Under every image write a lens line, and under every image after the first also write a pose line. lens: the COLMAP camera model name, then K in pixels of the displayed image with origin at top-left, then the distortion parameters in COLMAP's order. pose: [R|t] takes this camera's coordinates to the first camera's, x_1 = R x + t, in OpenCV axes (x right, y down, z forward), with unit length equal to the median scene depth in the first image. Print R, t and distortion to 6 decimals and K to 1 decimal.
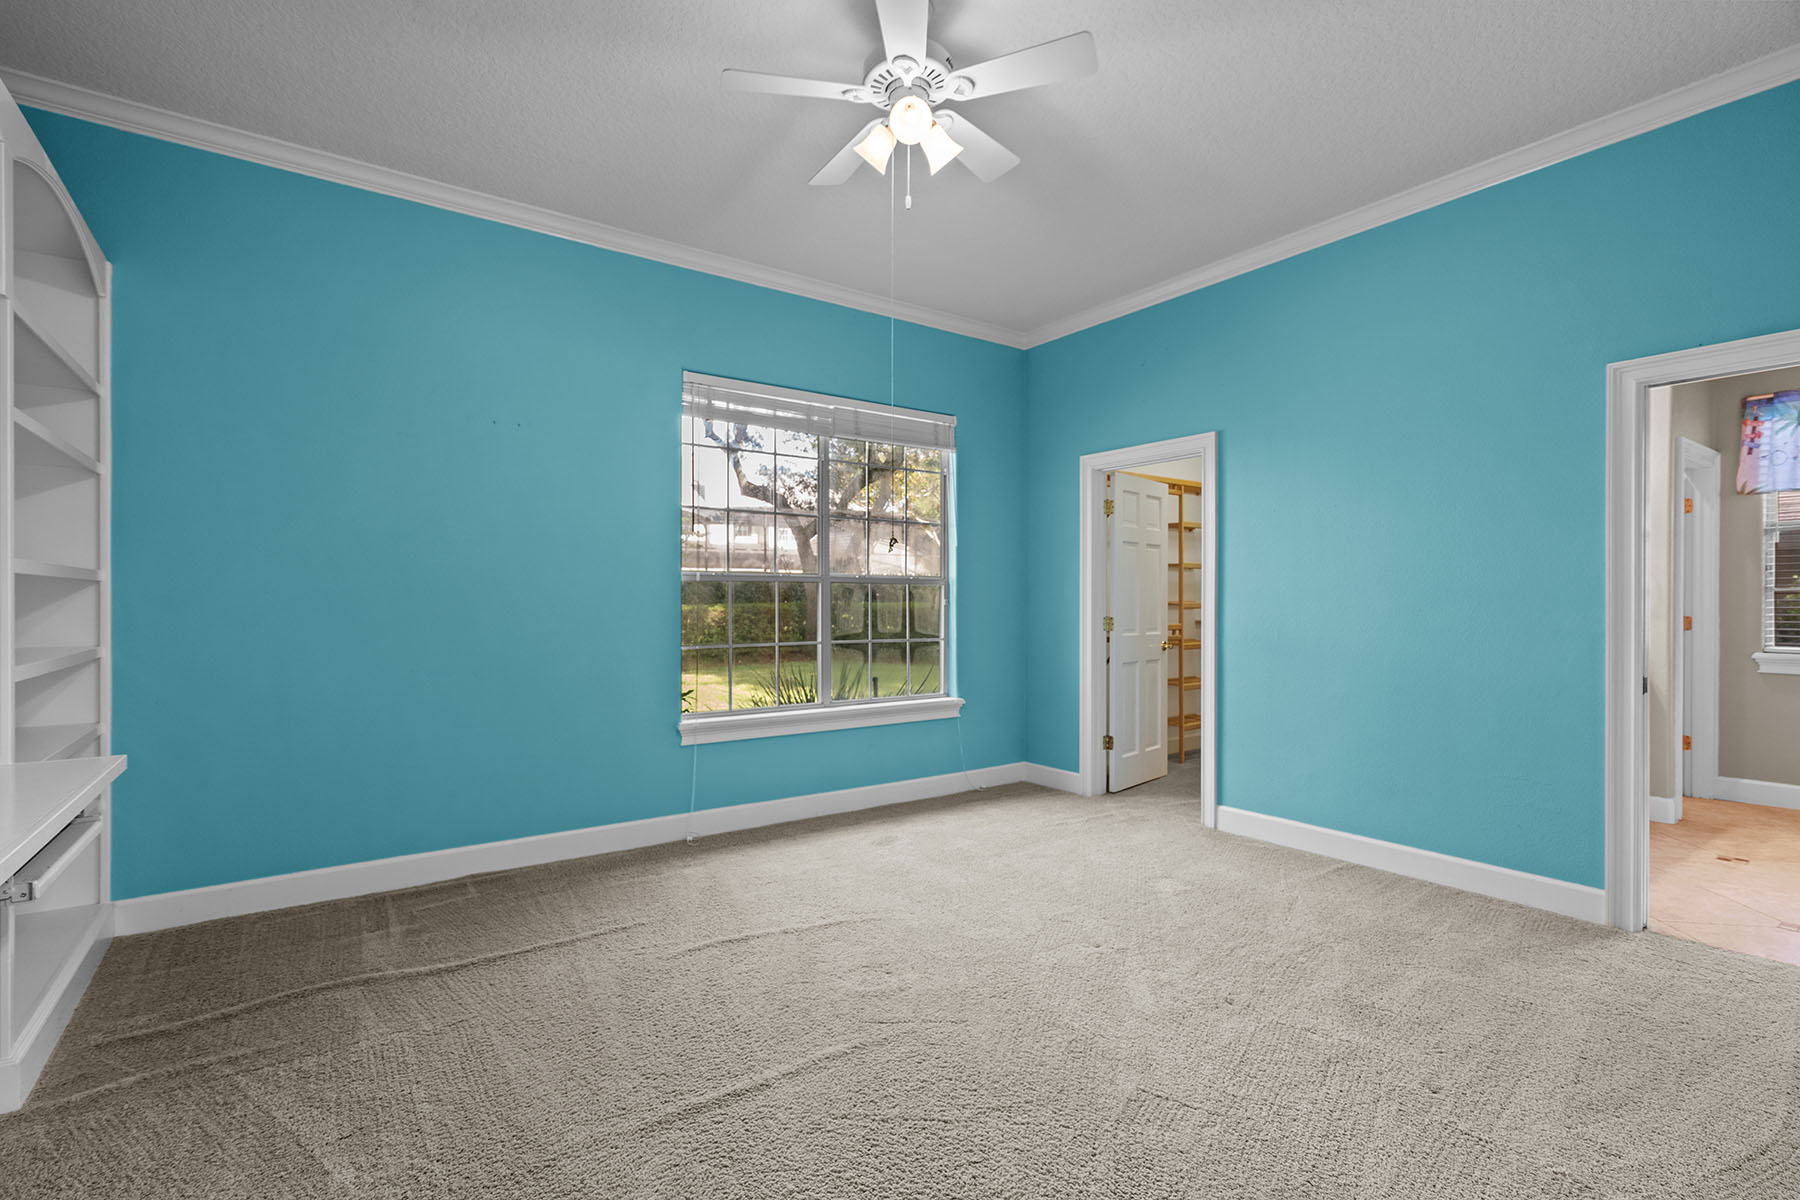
lens RADIAL K [[821.0, 0, 897.0], [0, 821.0, 607.9], [0, 0, 1]] dist [-0.000508, 0.000045]
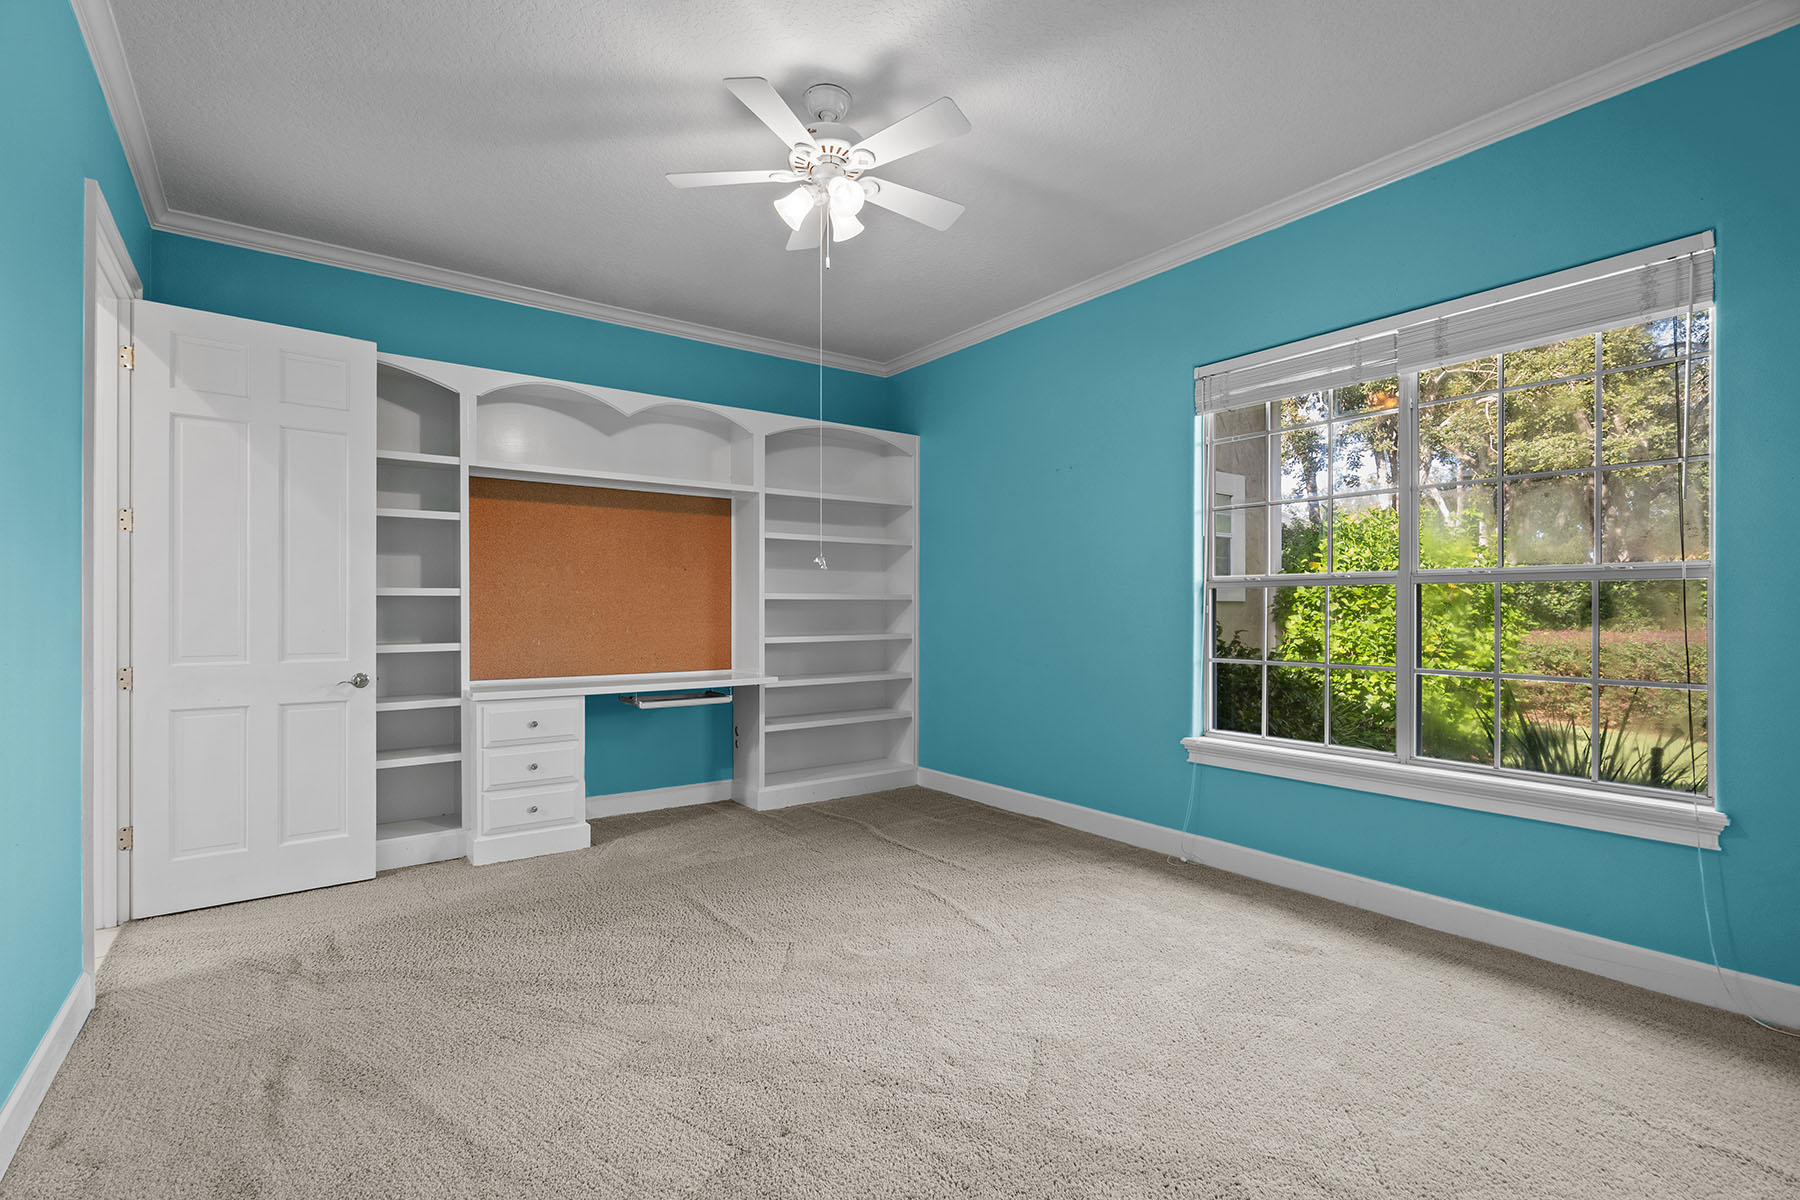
lens RADIAL K [[821.0, 0, 897.0], [0, 821.0, 607.9], [0, 0, 1]] dist [-0.000508, 0.000045]
pose [[0.024004, -0.003241, -0.999707, 0.820081], [-0.009953, 0.999944, -0.003481, -0.004735], [0.999662, 0.010034, 0.023970, 0.761485]]
